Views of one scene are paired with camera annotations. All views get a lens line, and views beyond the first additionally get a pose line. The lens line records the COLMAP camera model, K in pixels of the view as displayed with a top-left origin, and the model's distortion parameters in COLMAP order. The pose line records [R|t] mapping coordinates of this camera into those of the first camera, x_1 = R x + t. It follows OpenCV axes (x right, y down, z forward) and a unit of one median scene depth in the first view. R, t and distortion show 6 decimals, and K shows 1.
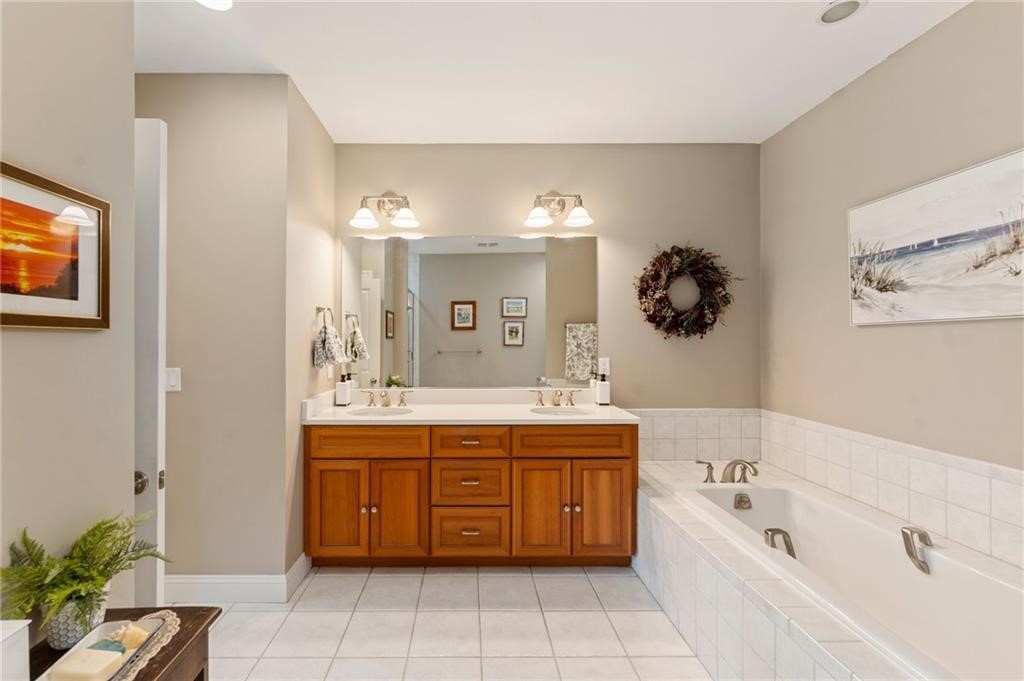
lens RADIAL K [[414.0, 0, 511.7], [0, 414.0, 344.0], [0, 0, 1]] dist [0.000698, 0.000309]
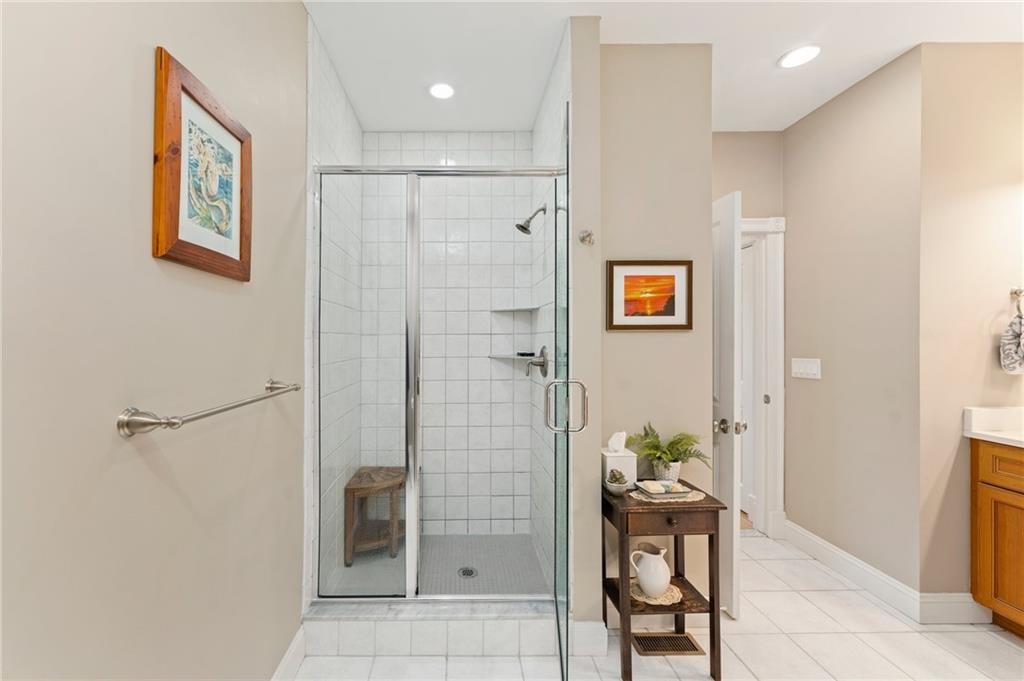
lens RADIAL K [[401.6, 0, 512.0], [0, 401.6, 340.5], [0, 0, 1]] dist [0.000232, 0.000423]
pose [[0.125330, 0.005276, -0.992101, 0.508241], [-0.001805, 0.999985, 0.005090, 0.001759], [0.992113, 0.001153, 0.125338, 0.002095]]
